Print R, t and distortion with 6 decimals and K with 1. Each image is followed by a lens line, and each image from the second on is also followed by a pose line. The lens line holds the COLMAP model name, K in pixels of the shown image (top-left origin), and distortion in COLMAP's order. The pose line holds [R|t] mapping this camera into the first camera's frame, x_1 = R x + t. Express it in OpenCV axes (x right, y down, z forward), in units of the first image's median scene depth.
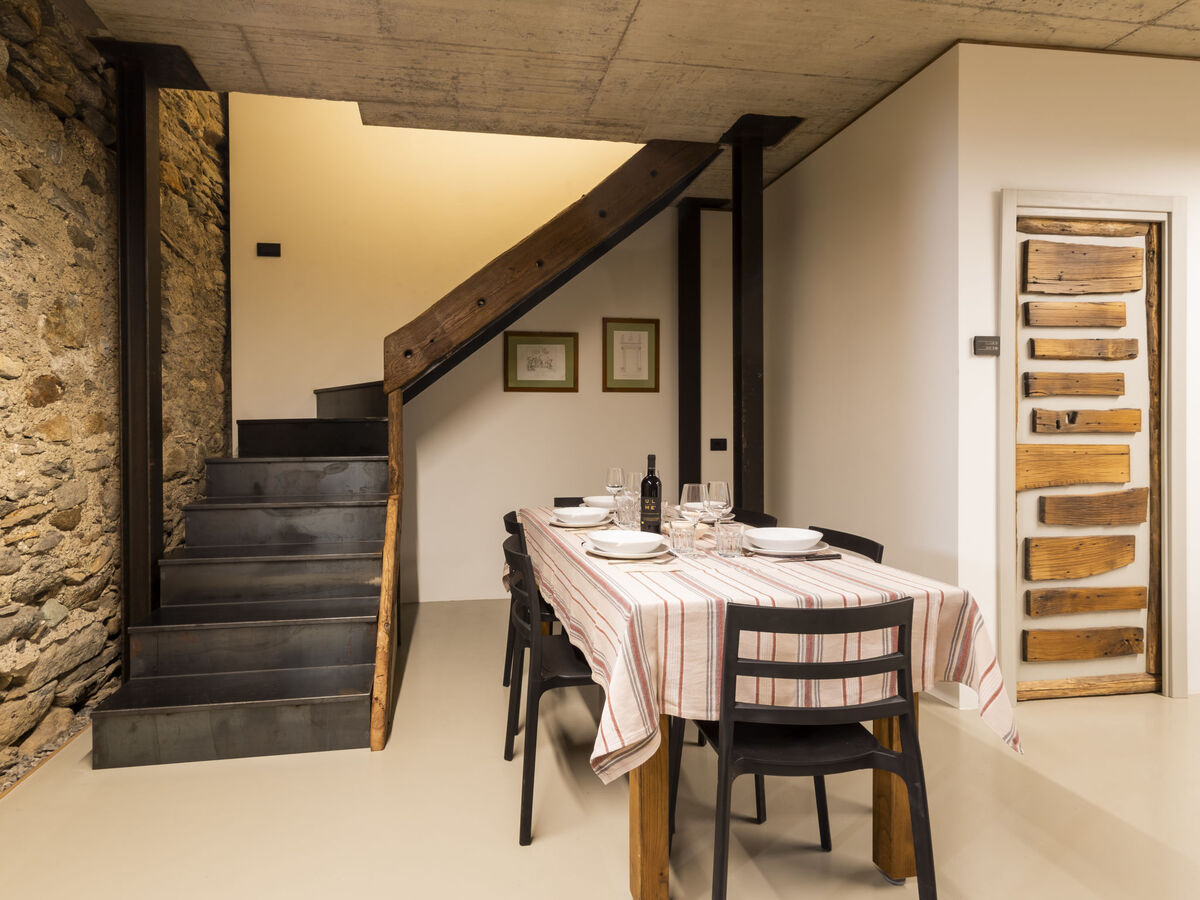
lens RADIAL K [[632.2, 0, 540.6], [0, 632.2, 437.9], [0, 0, 1]] dist [0.003949, -0.001120]
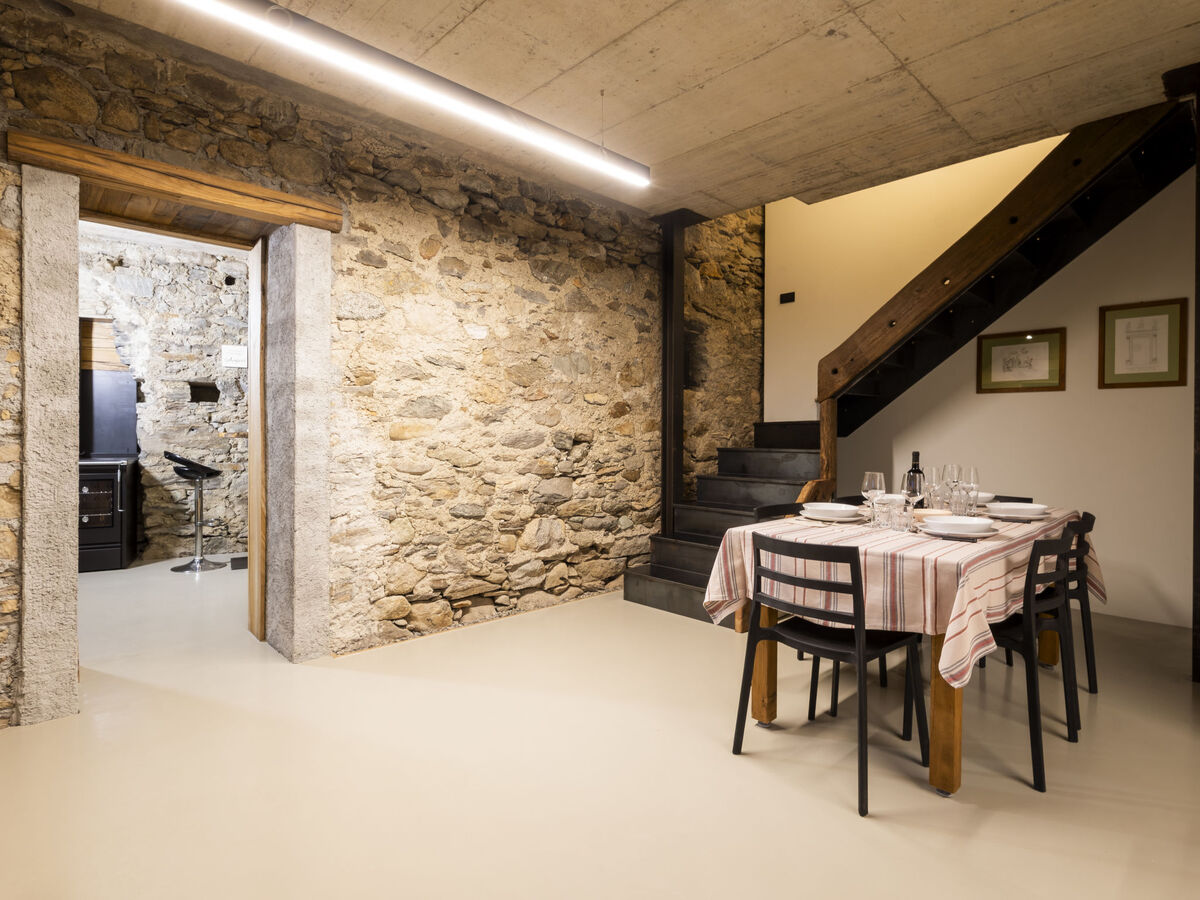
lens RADIAL K [[630.9, 0, 617.6], [0, 630.9, 438.2], [0, 0, 1]] dist [0.006290, -0.000628]
pose [[0.590047, 0.015259, -0.807225, 0.699315], [-0.012542, 0.999874, 0.009733, -0.003430], [0.807272, 0.004382, 0.590164, -0.152878]]
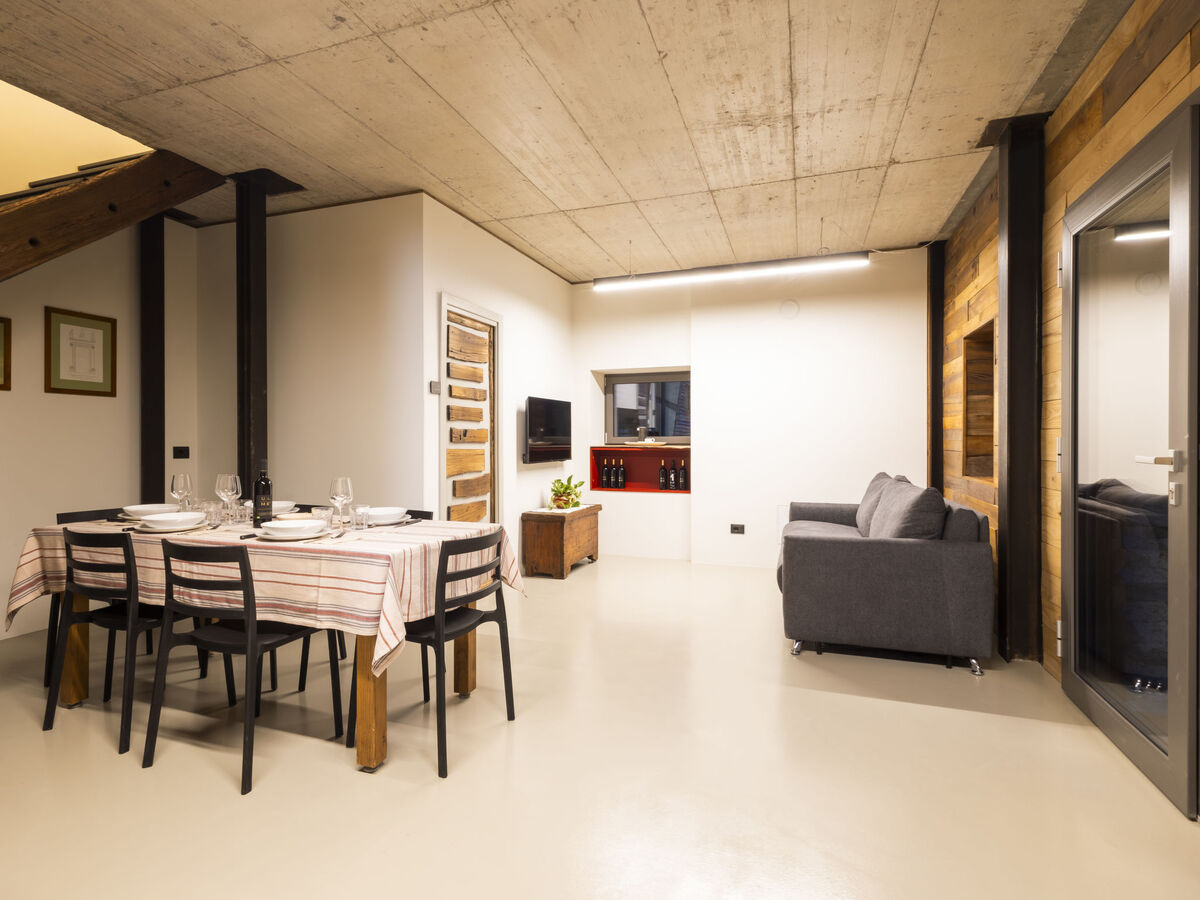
lens RADIAL K [[623.1, 0, 567.7], [0, 623.1, 444.1], [0, 0, 1]] dist [-0.000081, -0.000328]
pose [[0.486021, 0.001385, 0.873946, -0.487200], [0.002039, 0.999994, -0.002719, 0.001979], [-0.873945, 0.003104, 0.486015, -0.052950]]
